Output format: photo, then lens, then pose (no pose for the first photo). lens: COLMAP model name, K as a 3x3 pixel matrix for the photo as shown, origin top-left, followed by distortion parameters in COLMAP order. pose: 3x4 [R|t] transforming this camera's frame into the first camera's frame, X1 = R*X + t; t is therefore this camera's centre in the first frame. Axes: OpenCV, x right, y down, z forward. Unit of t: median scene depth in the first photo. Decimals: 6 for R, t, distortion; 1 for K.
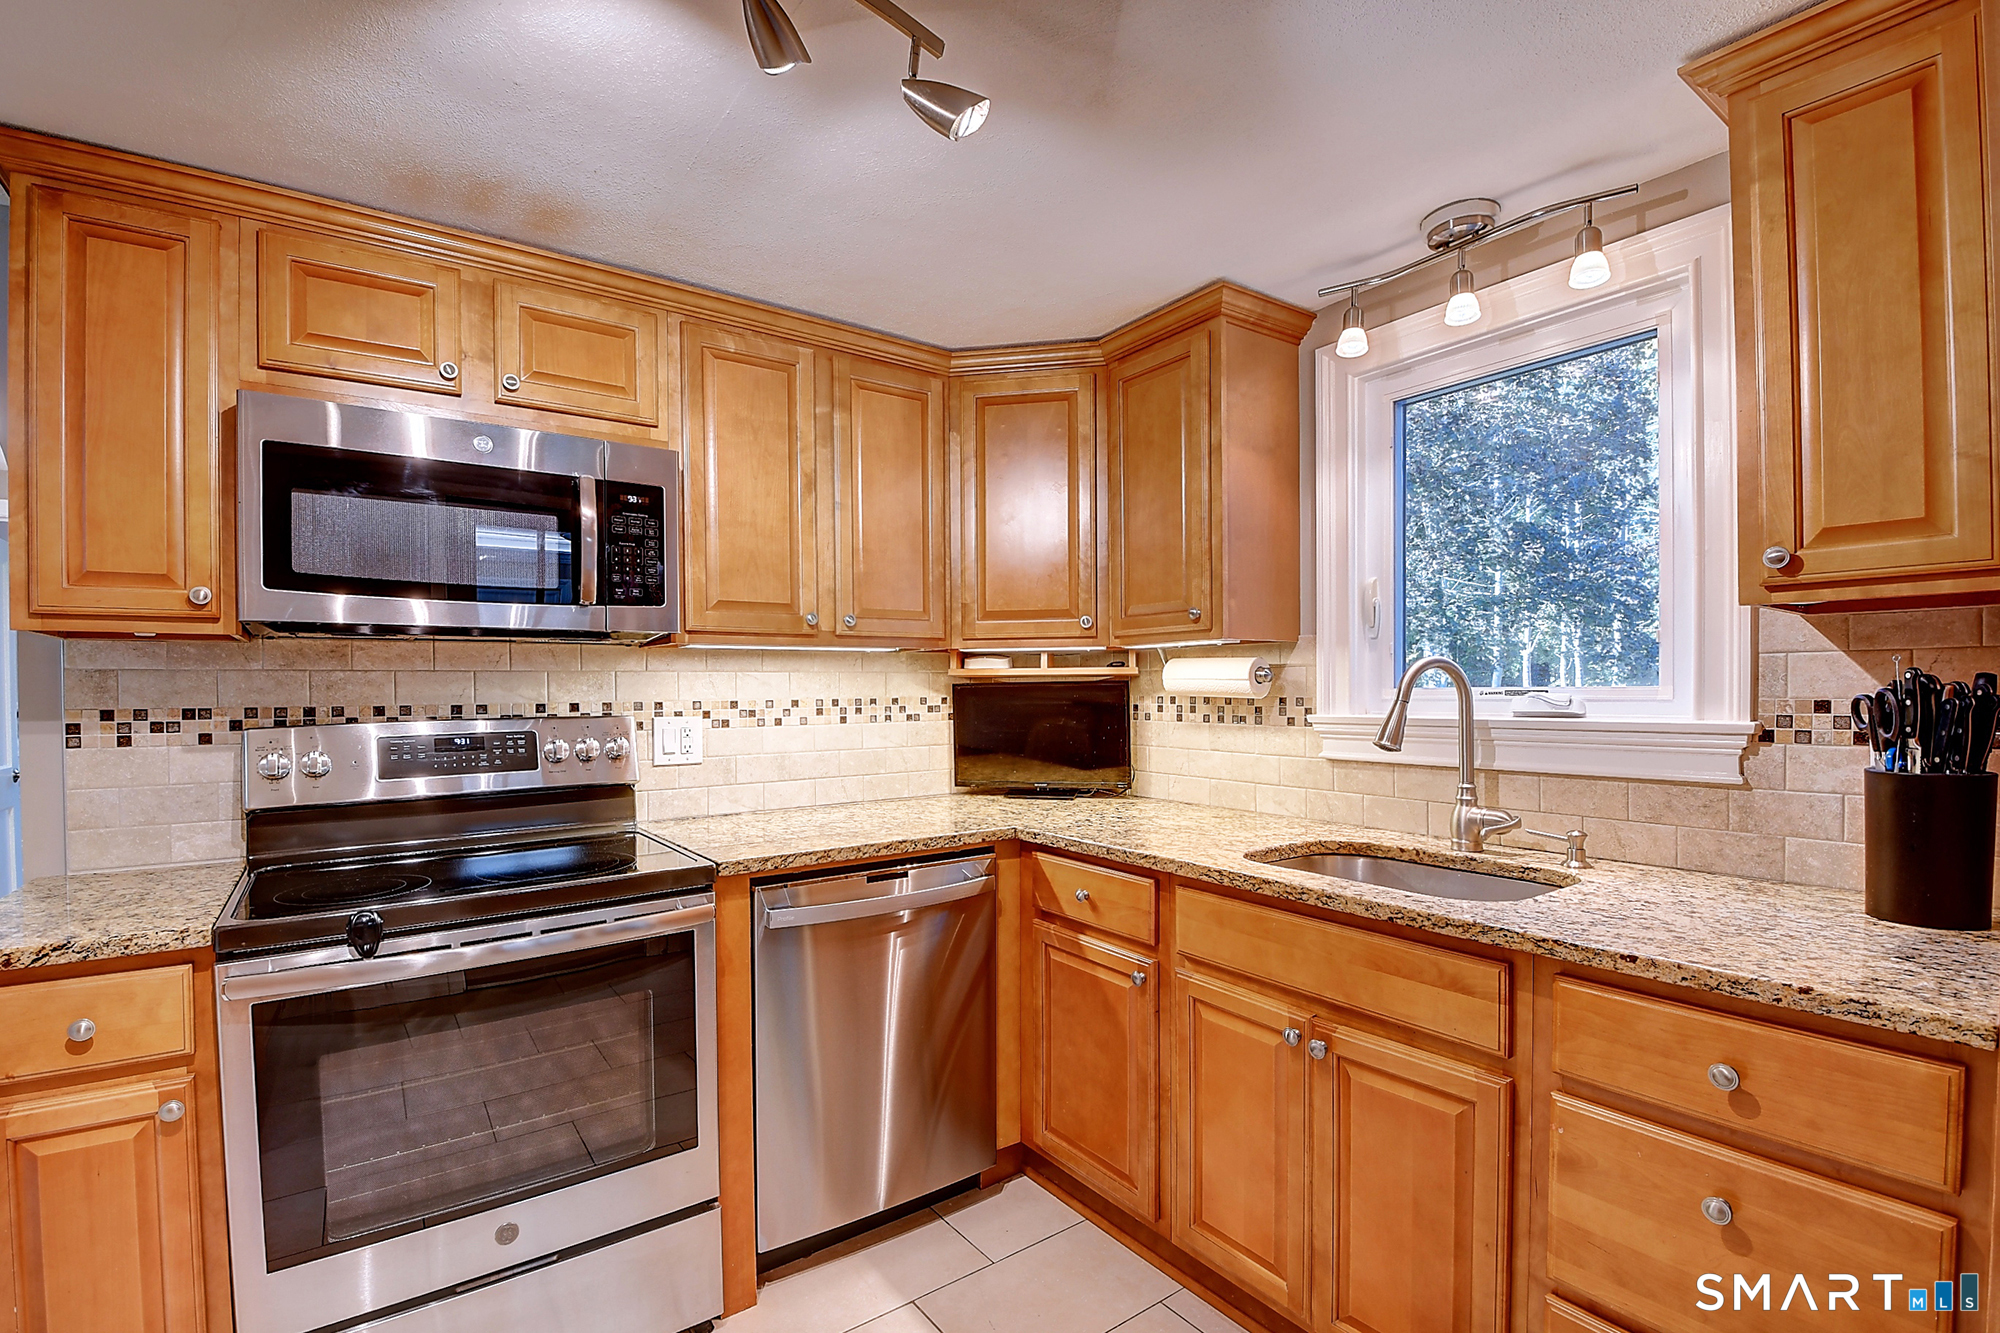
lens RADIAL K [[895.2, 0, 1000.0], [0, 895.2, 684.5], [0, 0, 1]] dist [0.010490, -0.017062]
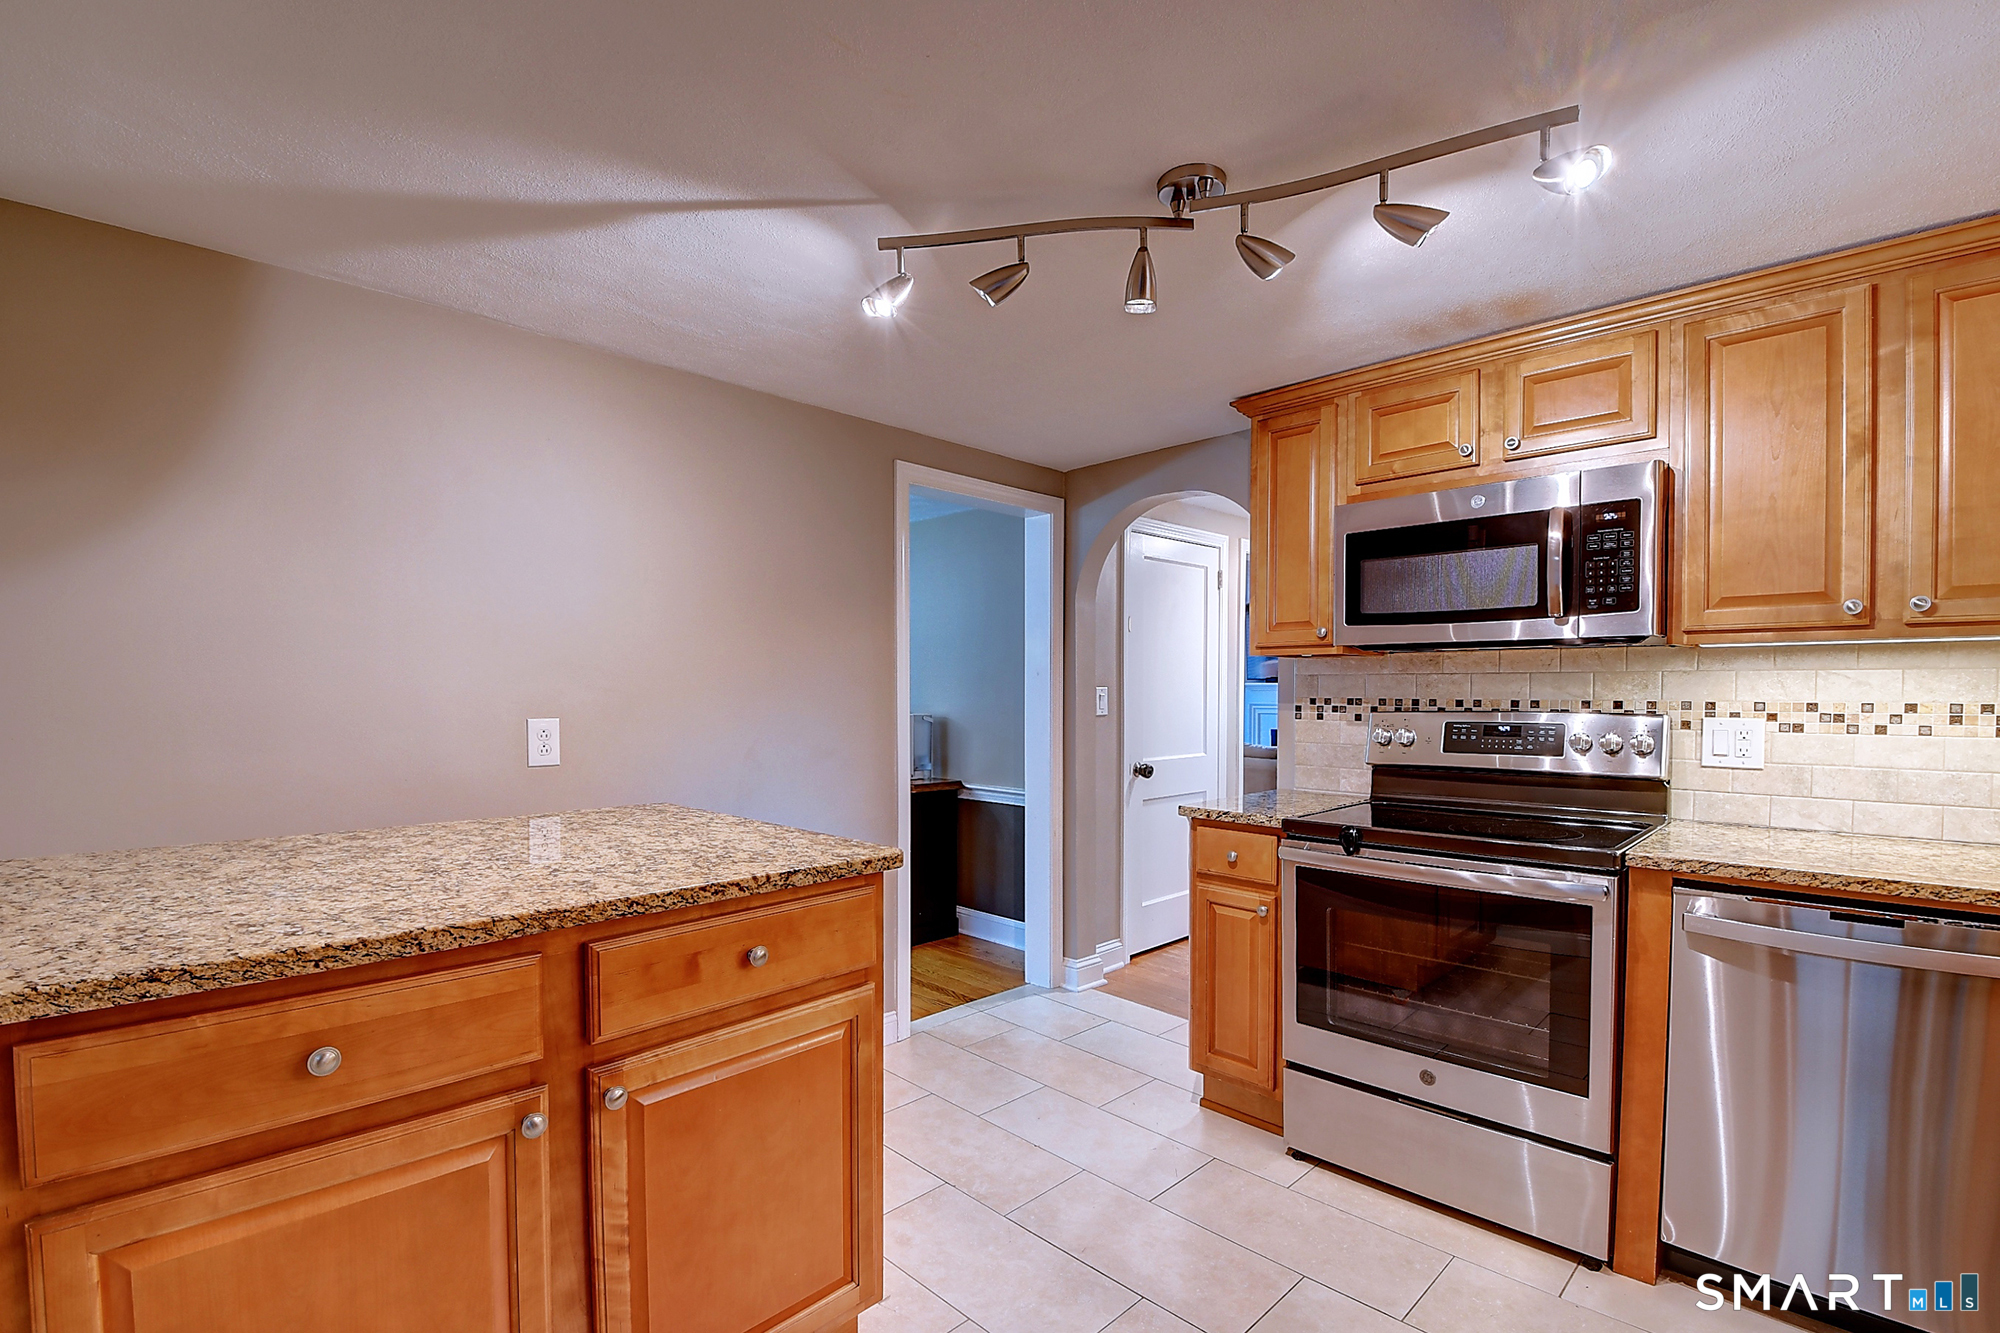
lens RADIAL K [[895.2, 0, 991.3], [0, 895.2, 686.6], [0, 0, 1]] dist [0.010490, -0.017062]
pose [[0.178677, 0.007876, -0.983876, 0.499539], [0.002237, 0.999962, 0.008411, -0.008238], [0.983905, -0.003704, 0.178652, 0.055303]]
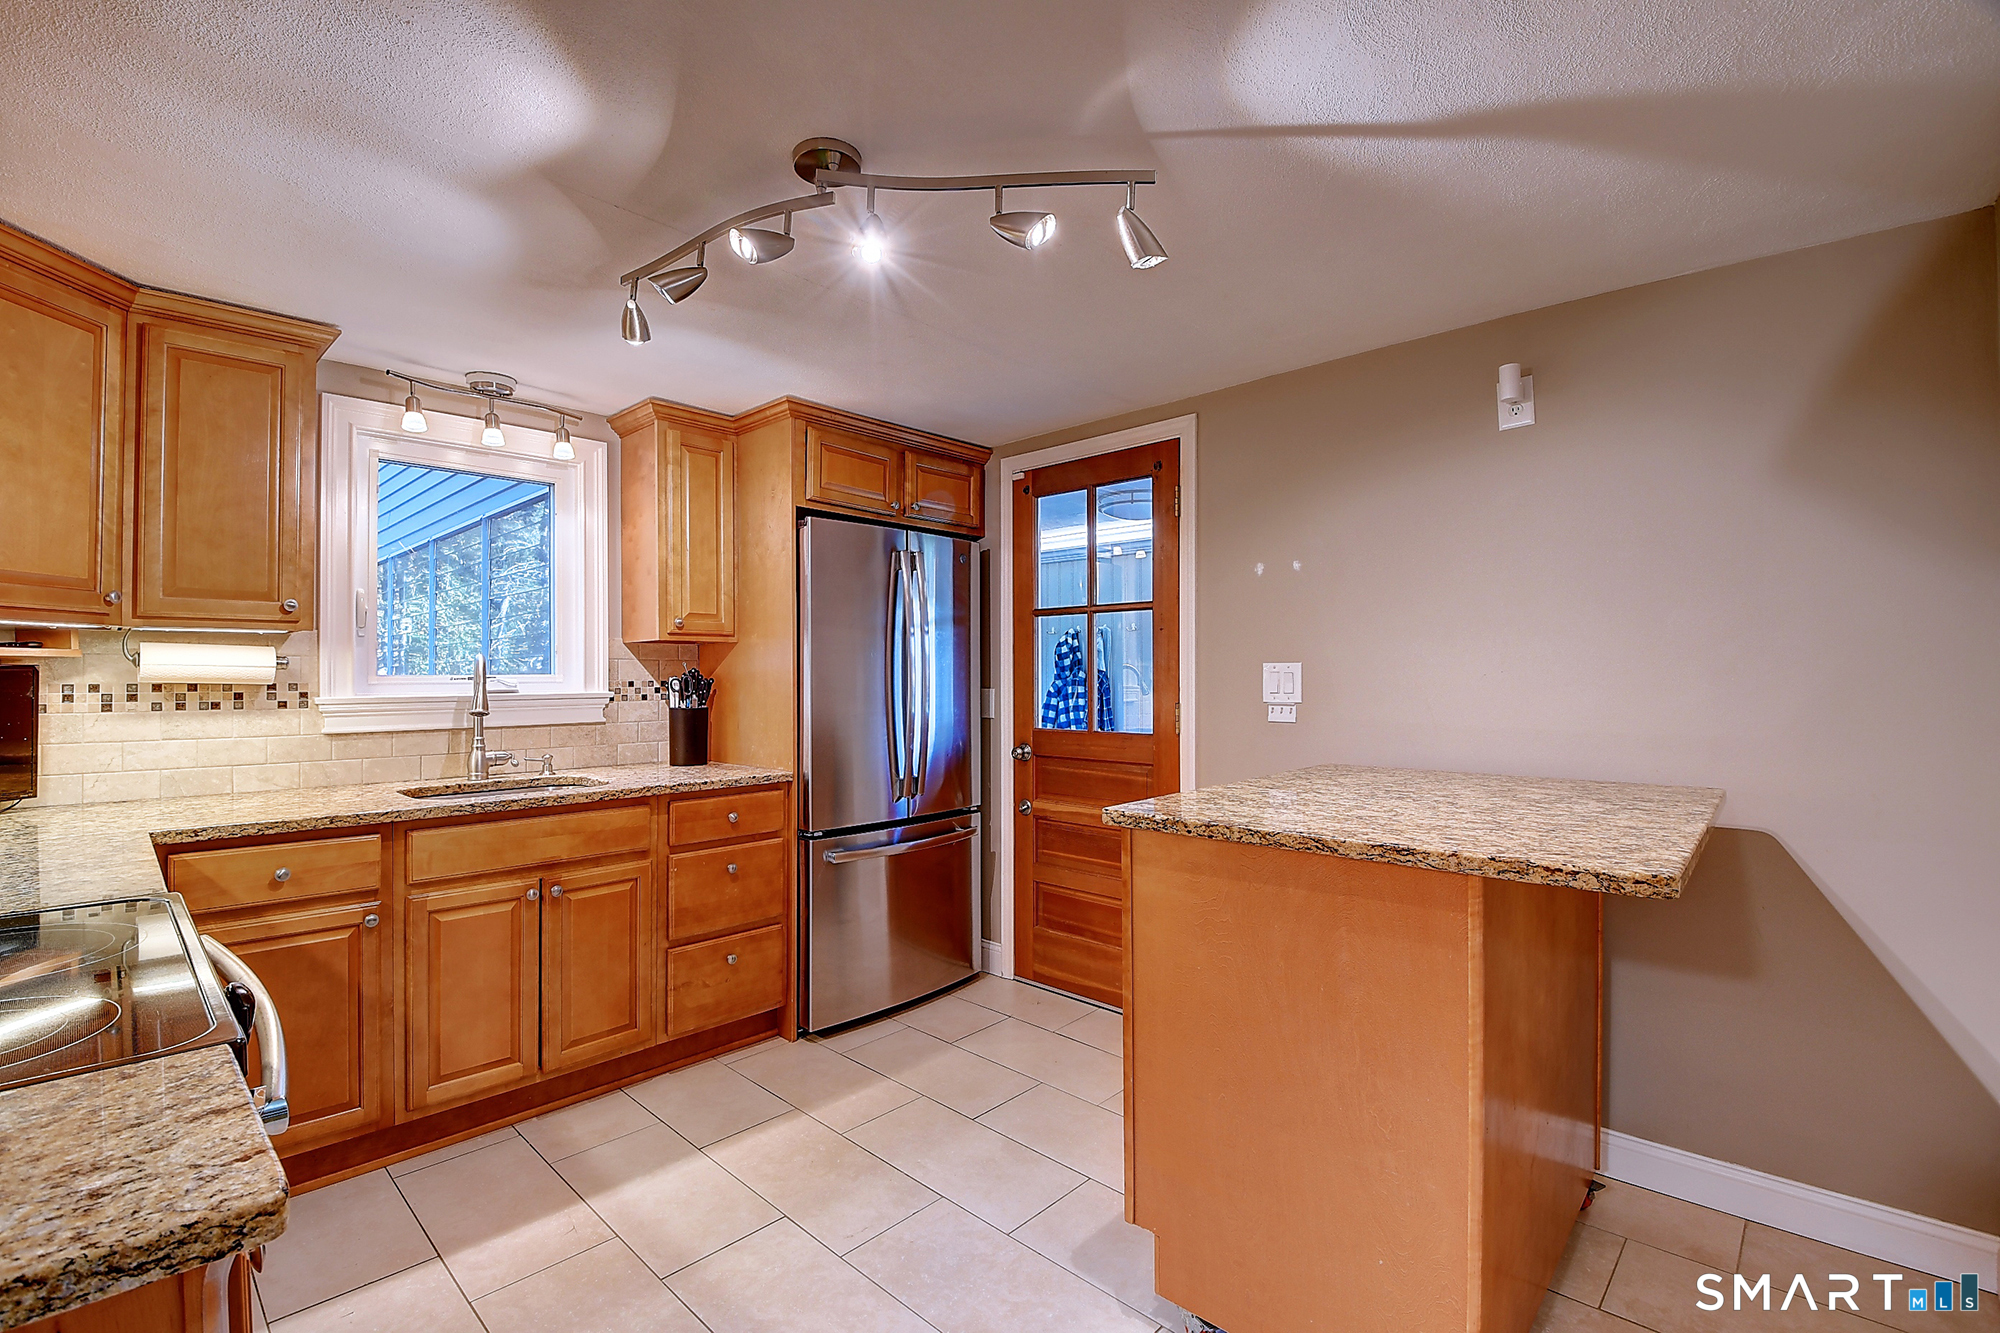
lens RADIAL K [[895.2, 0, 963.0], [0, 895.2, 666.8], [0, 0, 1]] dist [0.010490, -0.017062]
pose [[-0.175476, 0.012315, 0.984407, -1.343588], [-0.004875, 0.999899, -0.013378, 0.006468], [-0.984472, -0.007147, -0.175399, 0.512511]]
